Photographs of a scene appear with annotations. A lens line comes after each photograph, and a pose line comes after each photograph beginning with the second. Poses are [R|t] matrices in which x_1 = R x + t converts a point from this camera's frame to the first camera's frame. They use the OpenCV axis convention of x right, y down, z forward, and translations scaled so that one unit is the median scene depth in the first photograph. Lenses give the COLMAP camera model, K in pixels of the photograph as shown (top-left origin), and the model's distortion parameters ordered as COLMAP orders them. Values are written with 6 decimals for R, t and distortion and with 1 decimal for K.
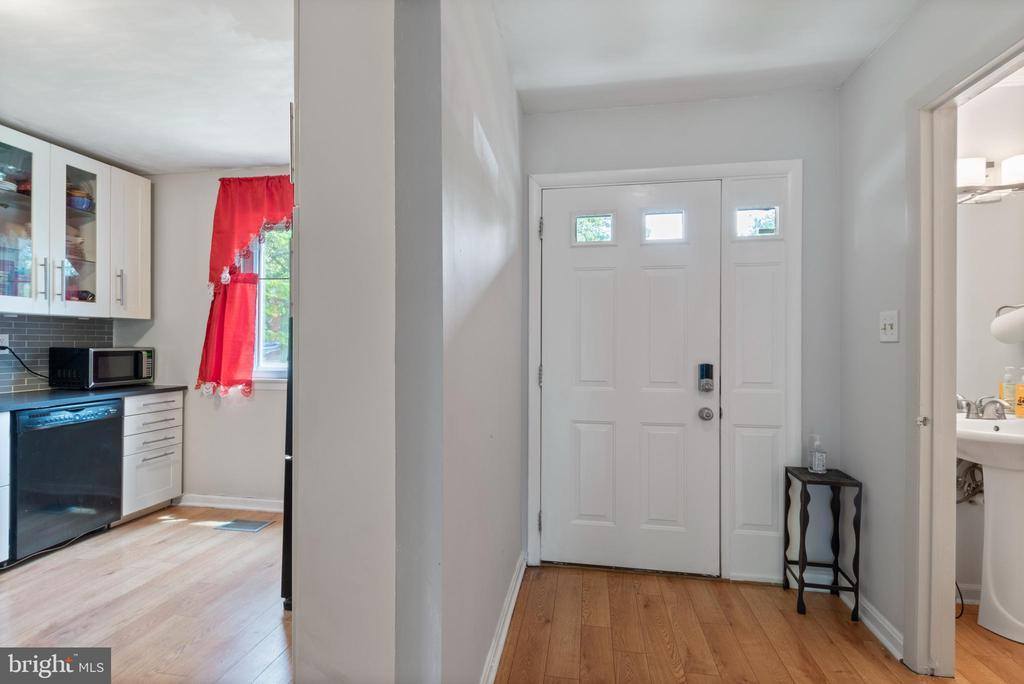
lens RADIAL K [[493.8, 0, 492.3], [0, 493.8, 344.2], [0, 0, 1]] dist [0.006369, -0.002582]
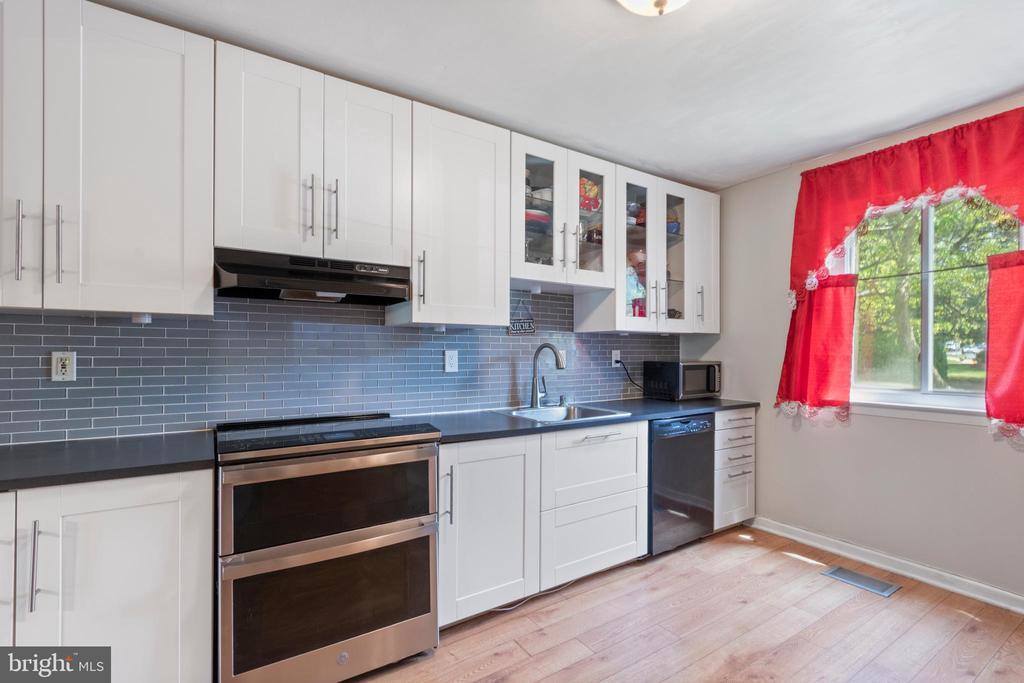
lens RADIAL K [[449.9, 0, 504.2], [0, 449.9, 352.9], [0, 0, 1]] dist [0.006637, -0.004306]
pose [[0.679837, -0.005929, -0.733340, -0.343805], [0.001591, 0.999977, -0.006609, -0.006380], [0.733362, 0.003326, 0.679830, 0.058870]]
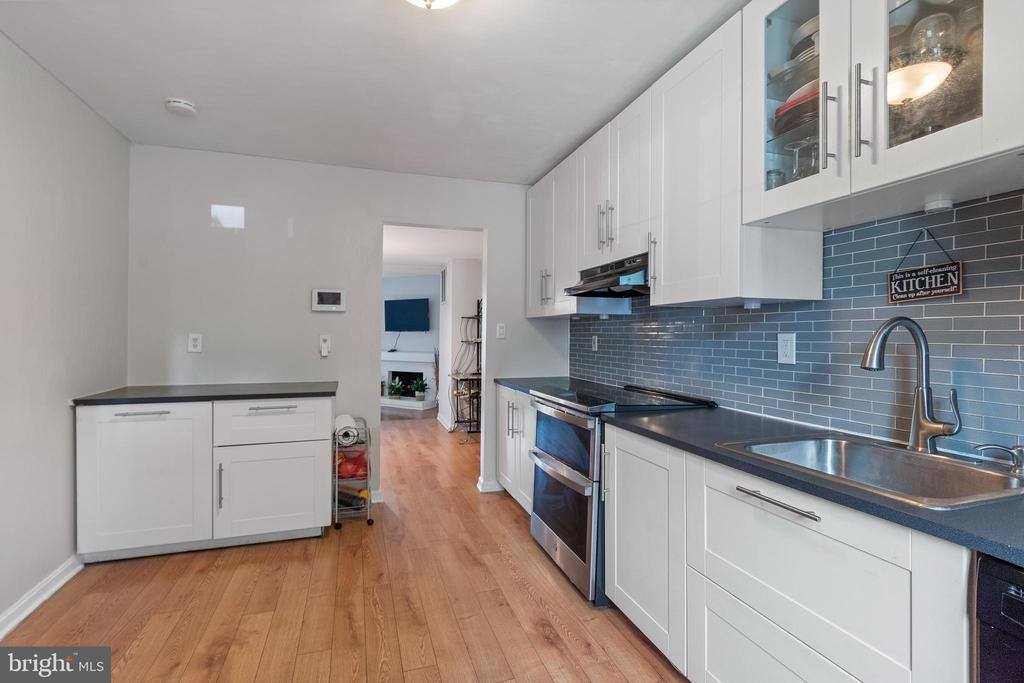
lens RADIAL K [[483.8, 0, 496.5], [0, 483.8, 333.7], [0, 0, 1]] dist [0.011114, -0.003723]
pose [[-0.887864, -0.011415, -0.459964, -0.386836], [-0.010474, 0.999935, -0.004597, -0.008815], [0.459987, 0.000737, -0.887925, 0.871304]]
